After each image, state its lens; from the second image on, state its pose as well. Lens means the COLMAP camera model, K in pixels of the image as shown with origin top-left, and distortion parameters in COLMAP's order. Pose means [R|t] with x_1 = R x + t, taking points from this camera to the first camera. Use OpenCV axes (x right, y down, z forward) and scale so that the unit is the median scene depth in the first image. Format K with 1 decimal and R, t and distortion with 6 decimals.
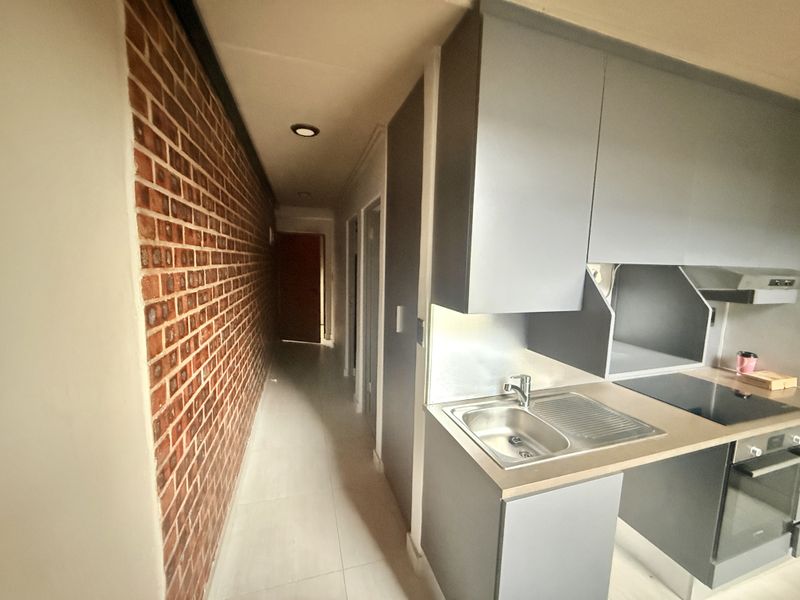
lens RADIAL K [[318.5, 0, 399.0], [0, 318.5, 299.5], [0, 0, 1]] dist [0.001434, 0.000443]
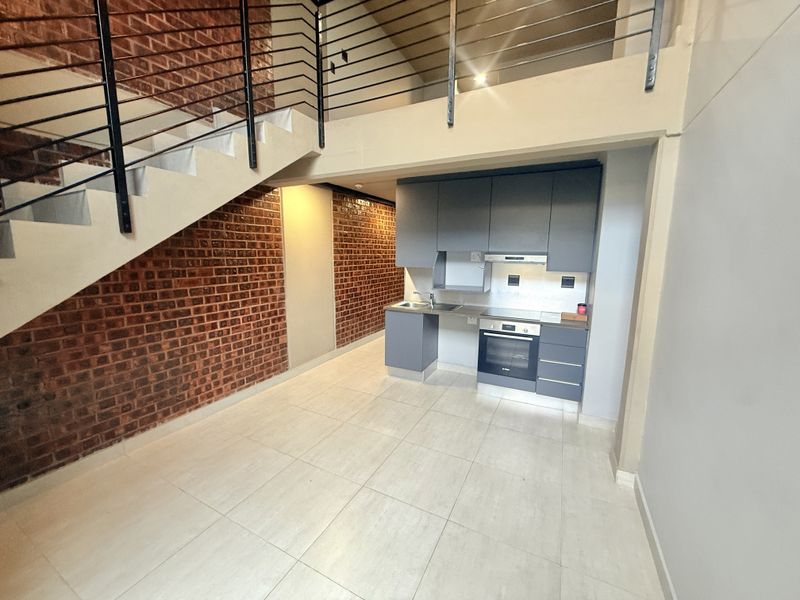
lens RADIAL K [[318.5, 0, 396.2], [0, 318.5, 300.5], [0, 0, 1]] dist [0.001434, 0.000443]
pose [[0.713983, 0.089720, -0.694391, 2.743661], [-0.073579, 0.995879, 0.053019, 0.235309], [0.696286, 0.013238, 0.717642, -1.529187]]
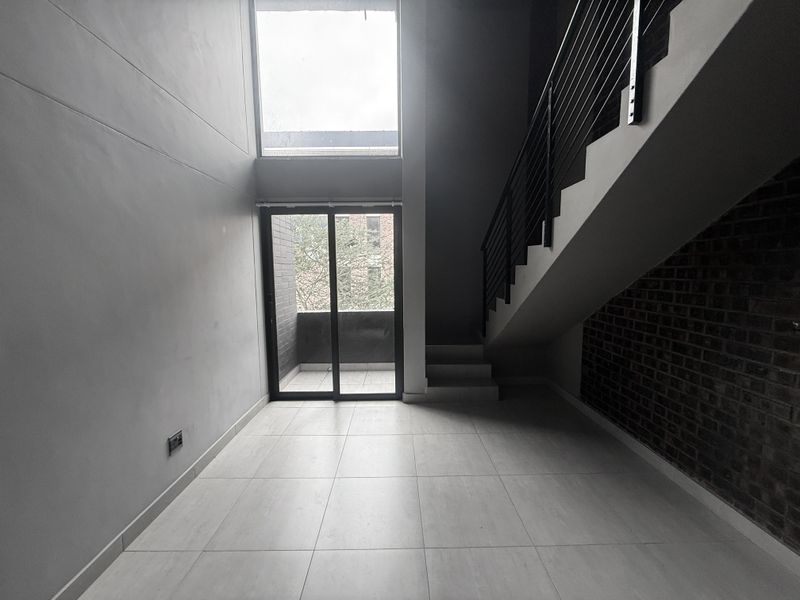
lens RADIAL K [[318.5, 0, 398.2], [0, 318.5, 299.1], [0, 0, 1]] dist [0.001434, 0.000443]
pose [[-0.959567, -0.037060, 0.279029, 1.103994], [0.023199, 0.977510, 0.209611, -0.035172], [-0.280522, 0.207609, -0.937126, 0.948159]]
